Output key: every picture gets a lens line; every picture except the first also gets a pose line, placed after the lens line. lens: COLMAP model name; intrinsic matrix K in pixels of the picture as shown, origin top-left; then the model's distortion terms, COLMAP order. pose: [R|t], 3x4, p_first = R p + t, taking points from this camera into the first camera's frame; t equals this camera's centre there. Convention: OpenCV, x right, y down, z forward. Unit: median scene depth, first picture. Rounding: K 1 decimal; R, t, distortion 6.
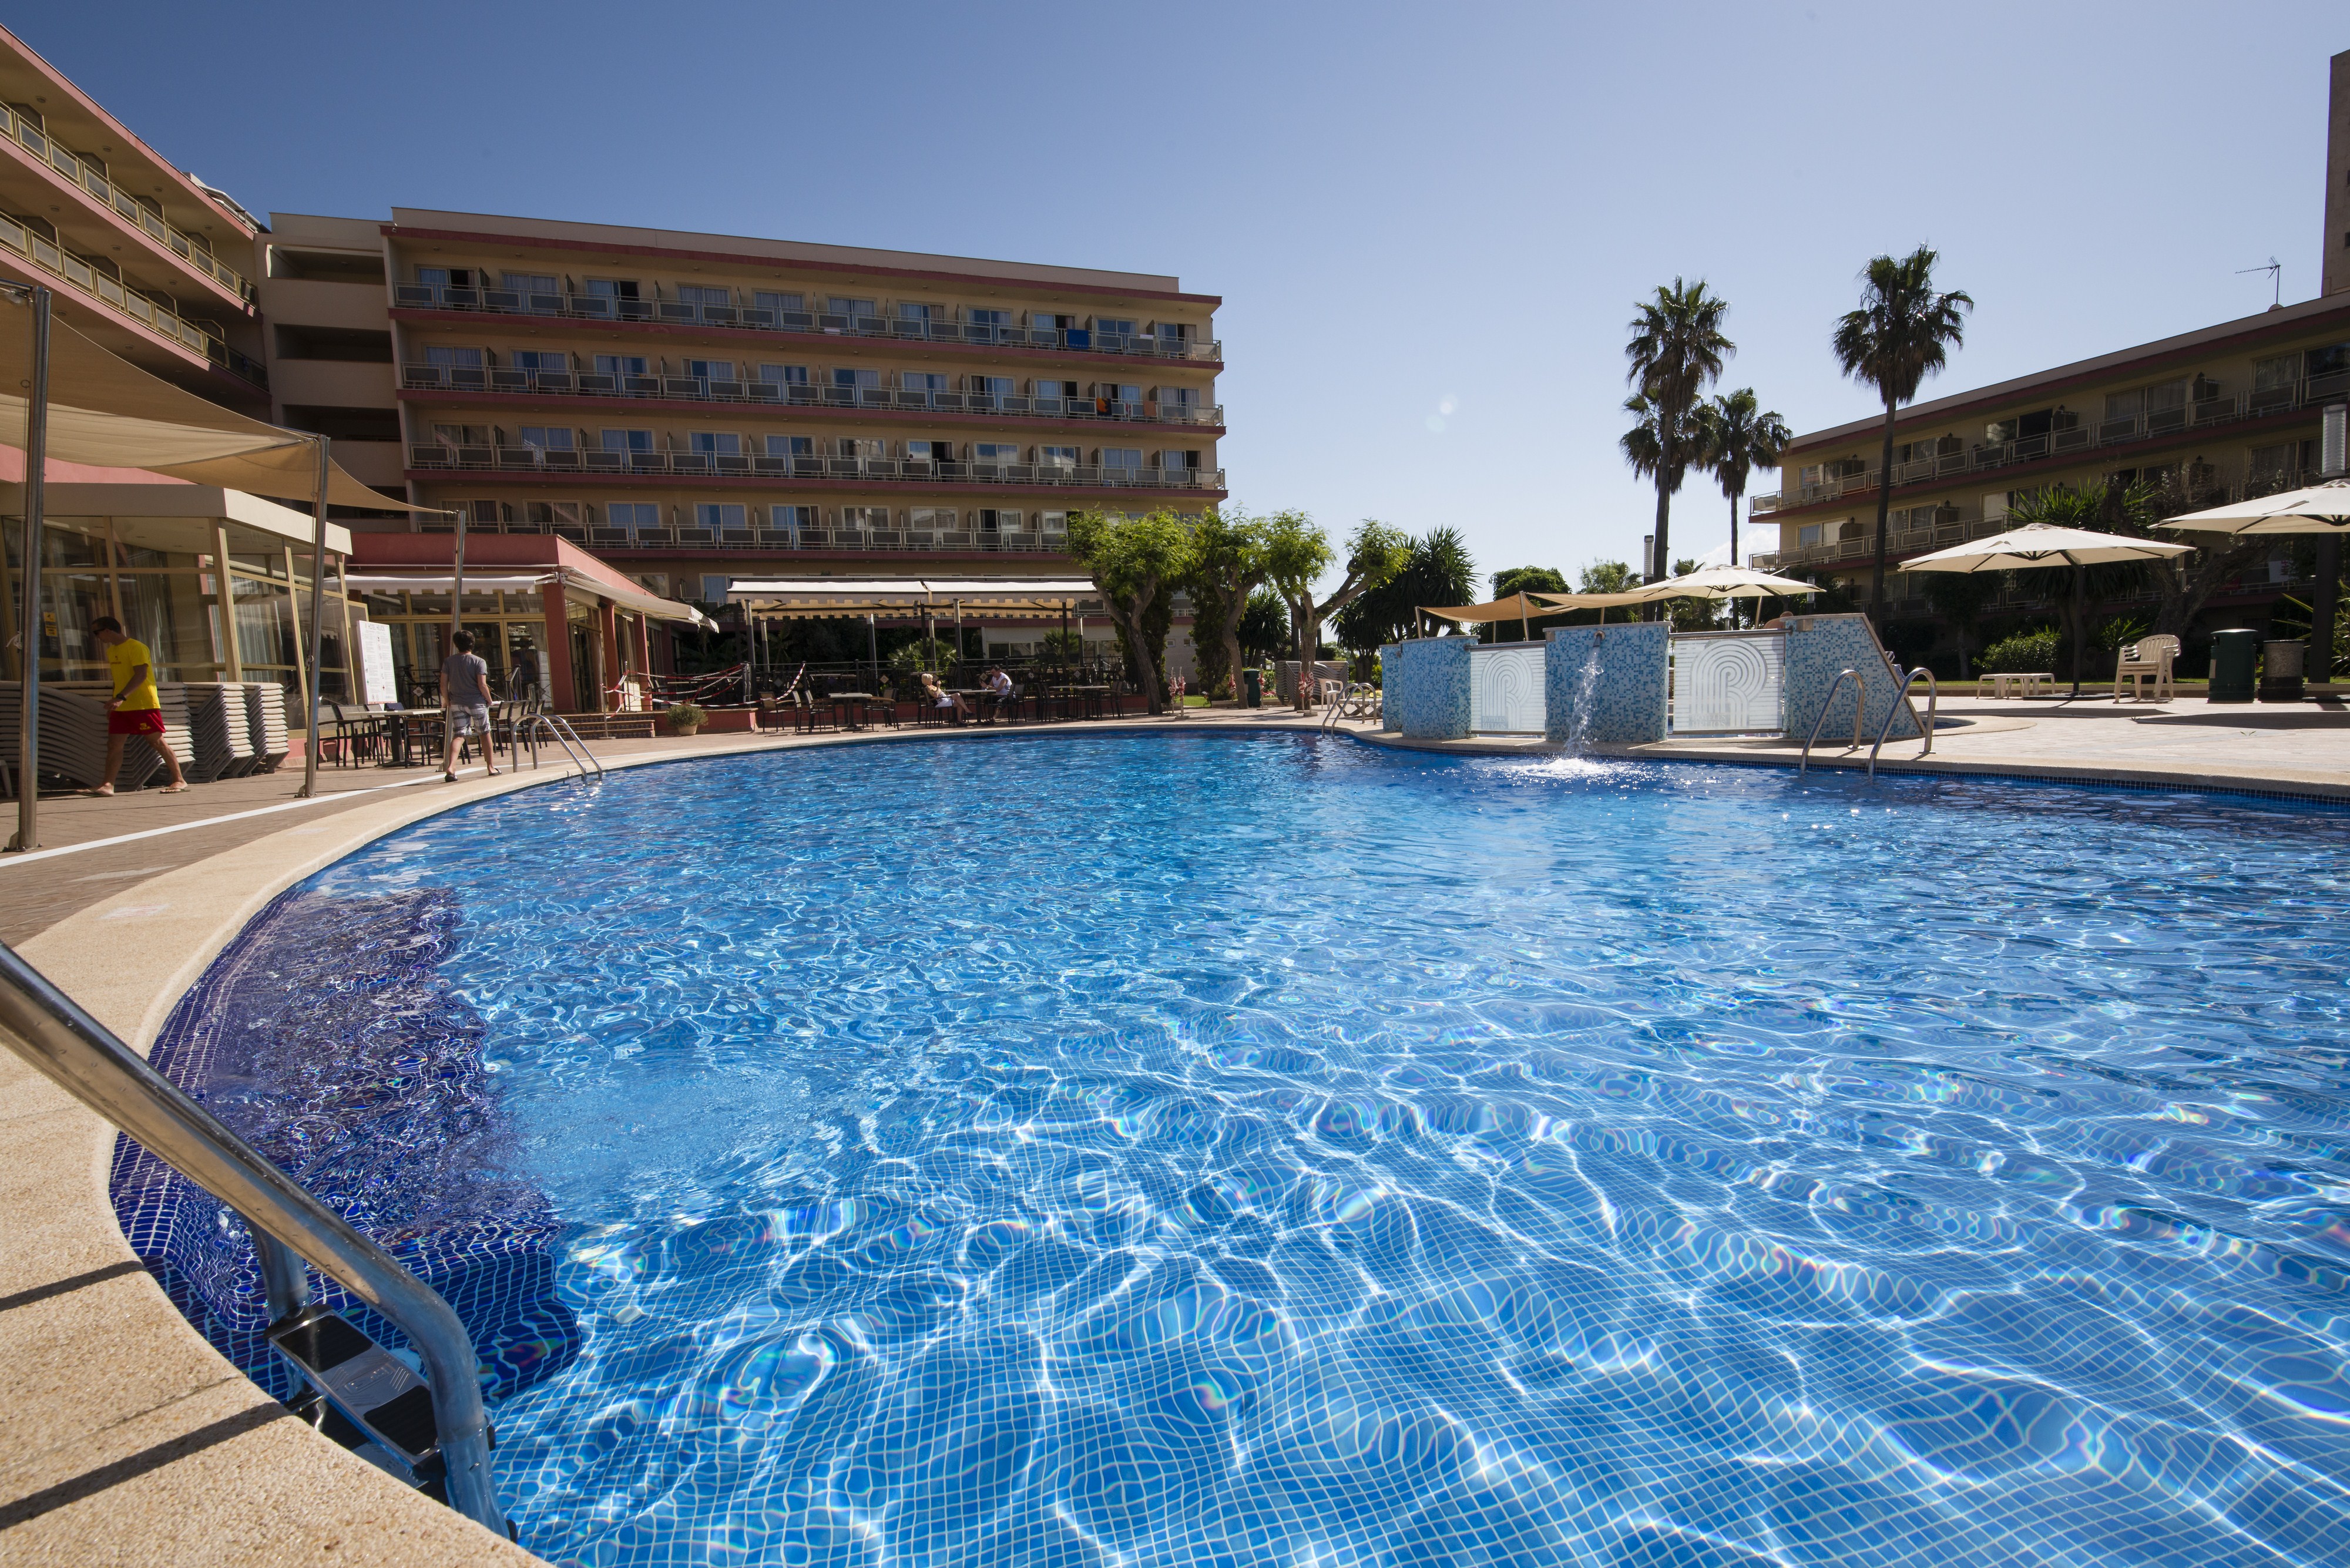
lens RADIAL K [[1069.6, 0, 1175.0], [0, 1069.6, 784.0], [0, 0, 1]] dist [0.000429, -0.011175]
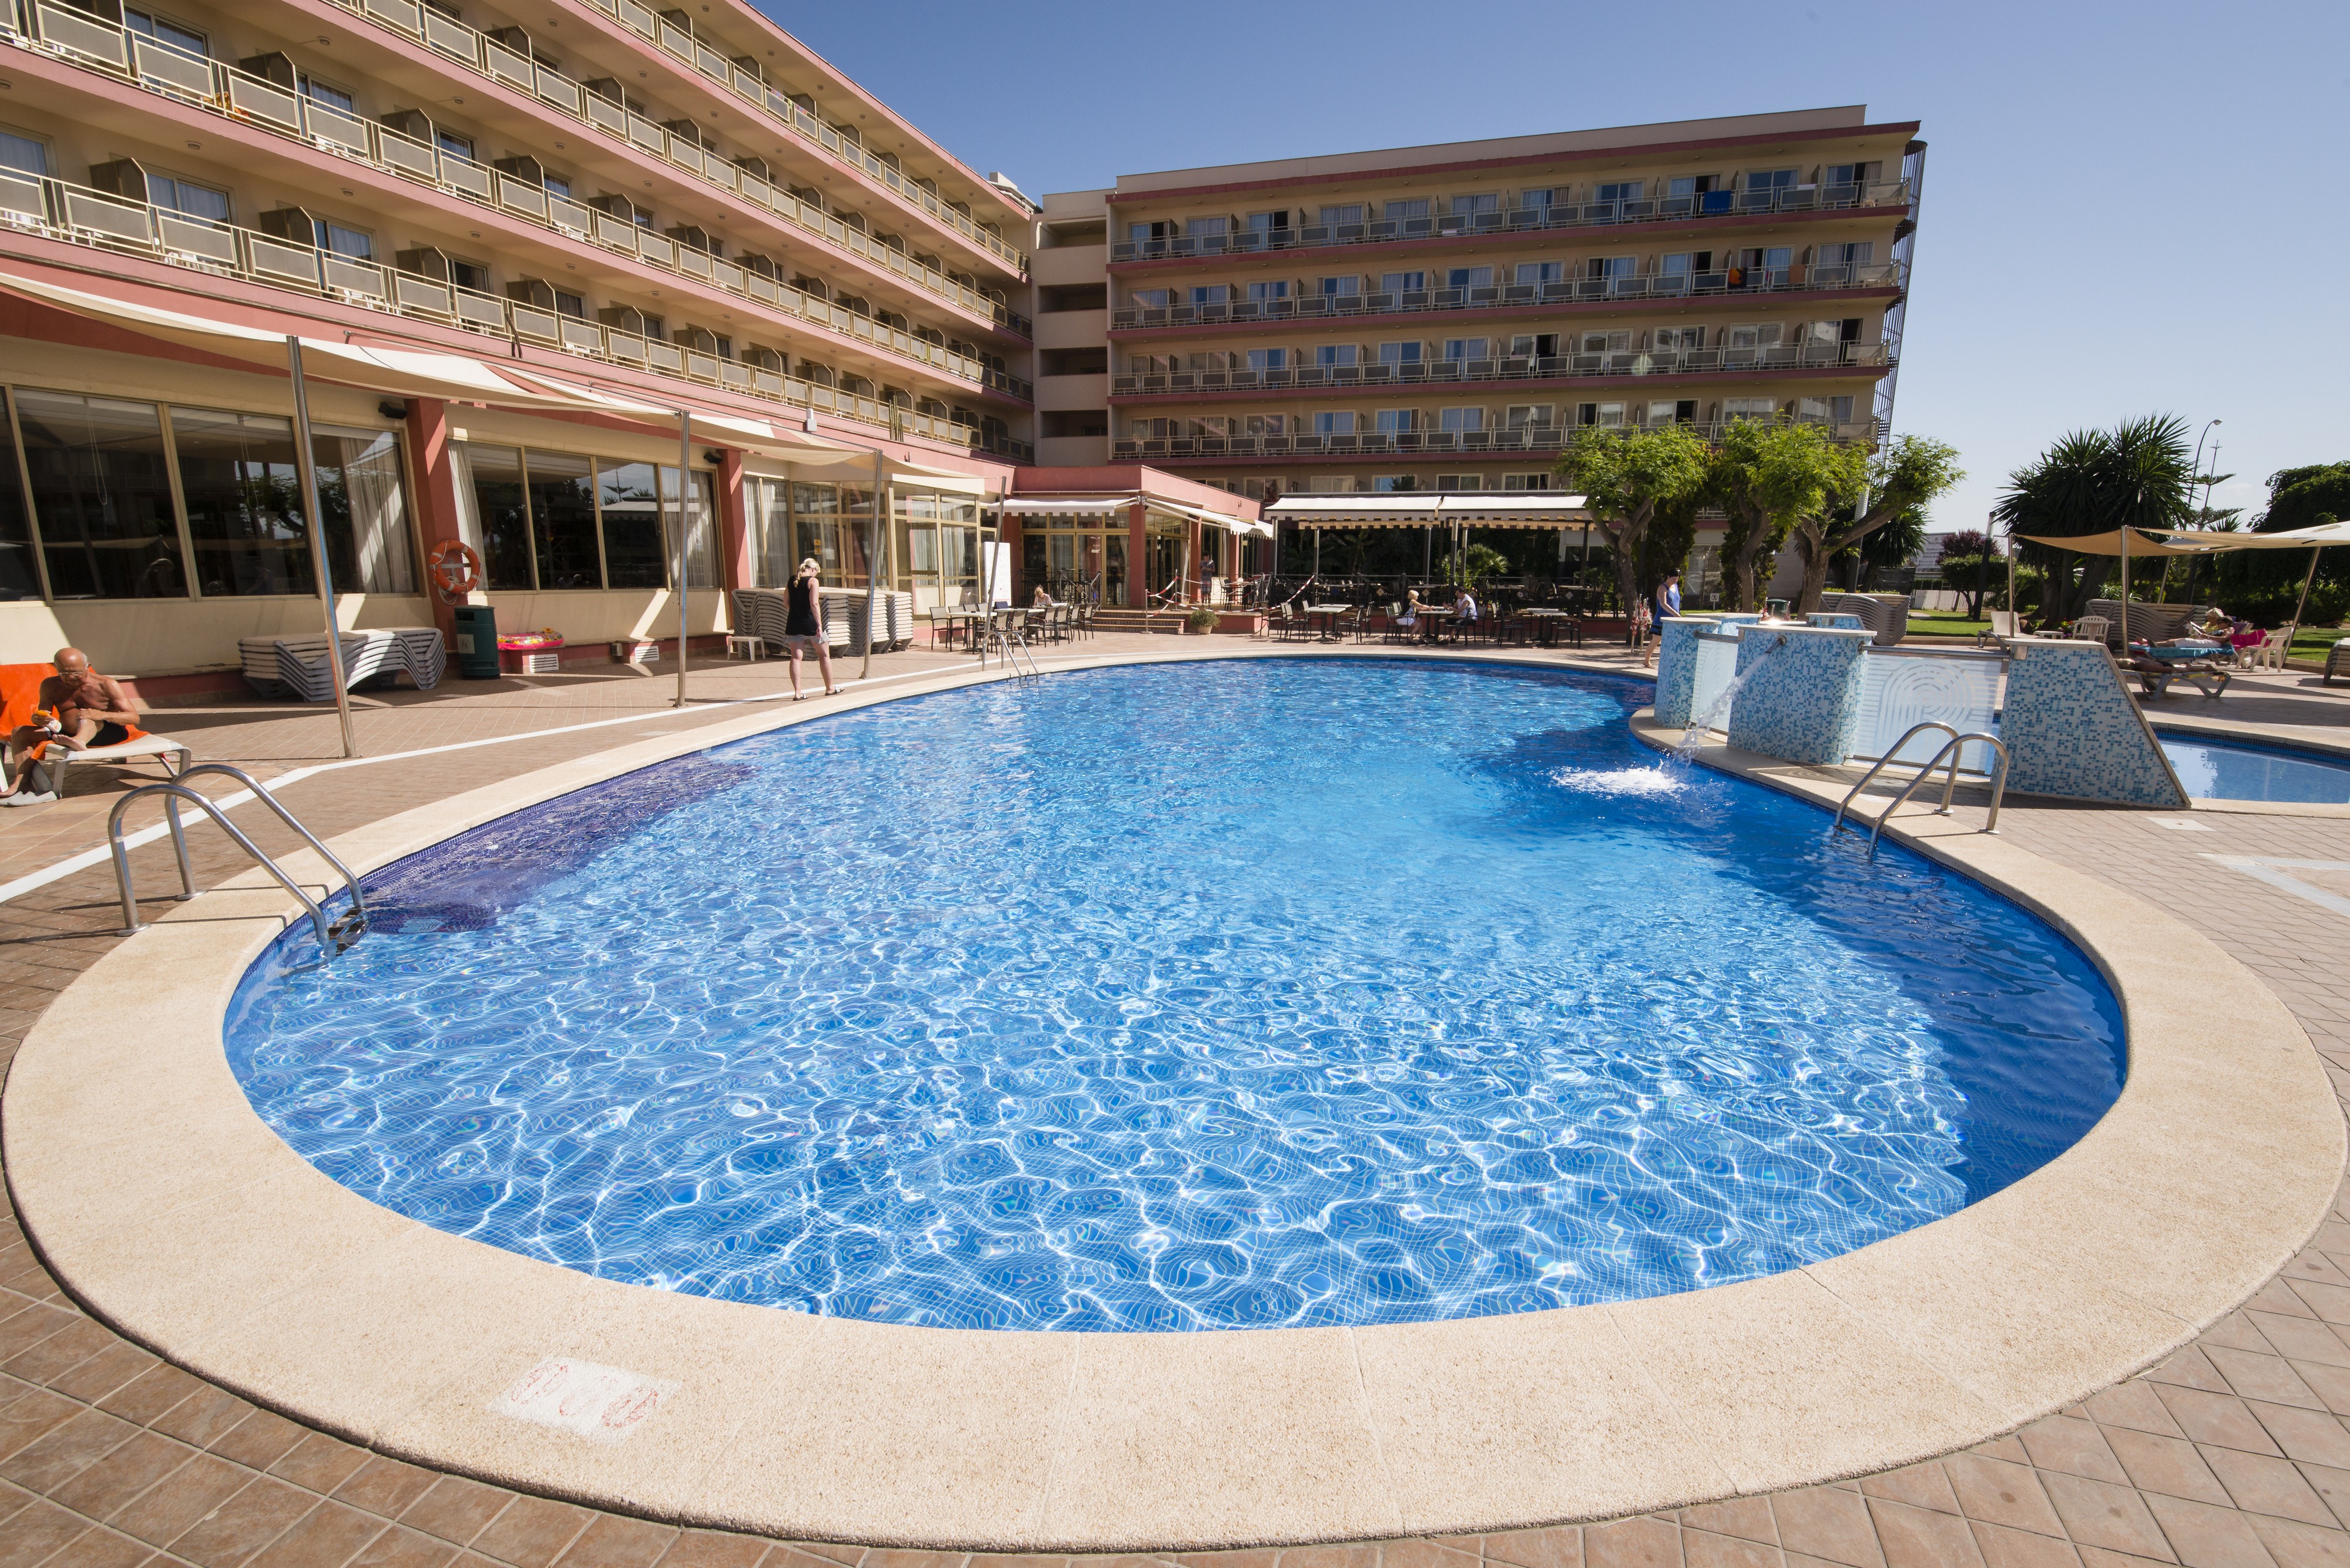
lens RADIAL K [[1046.5, 0, 1175.0], [0, 1046.5, 784.0], [0, 0, 1]] dist [0.001413, -0.009787]
pose [[0.812976, 0.154246, -0.561497, 0.111963], [-0.087486, 0.985688, 0.144105, -0.023264], [0.575688, -0.068031, 0.814834, -0.008105]]
